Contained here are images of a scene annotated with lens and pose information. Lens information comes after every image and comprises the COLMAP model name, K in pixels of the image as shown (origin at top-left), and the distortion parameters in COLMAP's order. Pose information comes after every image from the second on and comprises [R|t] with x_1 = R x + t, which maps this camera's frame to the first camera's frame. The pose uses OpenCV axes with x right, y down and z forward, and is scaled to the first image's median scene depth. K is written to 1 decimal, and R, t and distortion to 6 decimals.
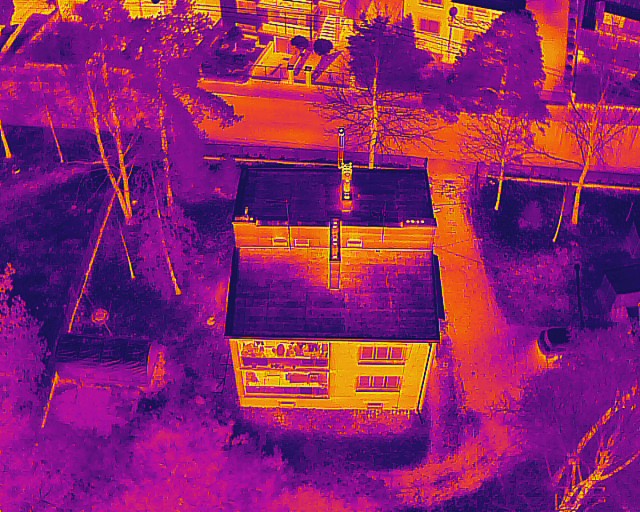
lens RADIAL K [[758.0, 0, 315.2], [0, 758.0, 257.8], [0, 0, 1]] dist [-0.273746, 0.000000]
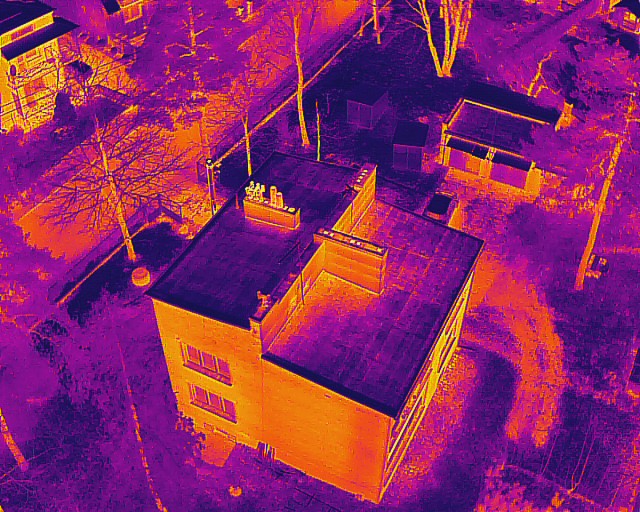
lens RADIAL K [[758.0, 0, 317.1], [0, 758.0, 257.4], [0, 0, 1]] dist [-0.273746, 0.000000]
pose [[0.427771, -0.624295, 0.653658, -0.495330], [0.678105, 0.699806, 0.224601, -0.205673], [-0.597650, 0.347171, 0.722694, 0.434732]]
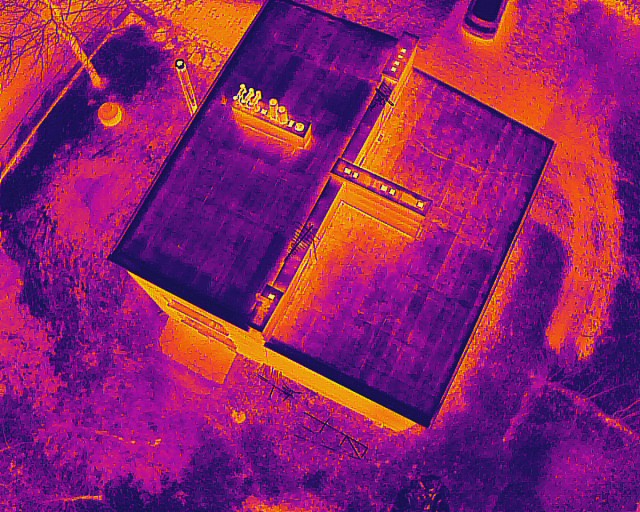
lens RADIAL K [[758.0, 0, 318.5], [0, 758.0, 257.5], [0, 0, 1]] dist [-0.273746, 0.000000]
pose [[0.431195, -0.866526, 0.251403, -0.177320], [0.677149, 0.494939, 0.544522, -0.329100], [-0.596272, -0.064558, 0.800183, 0.541166]]
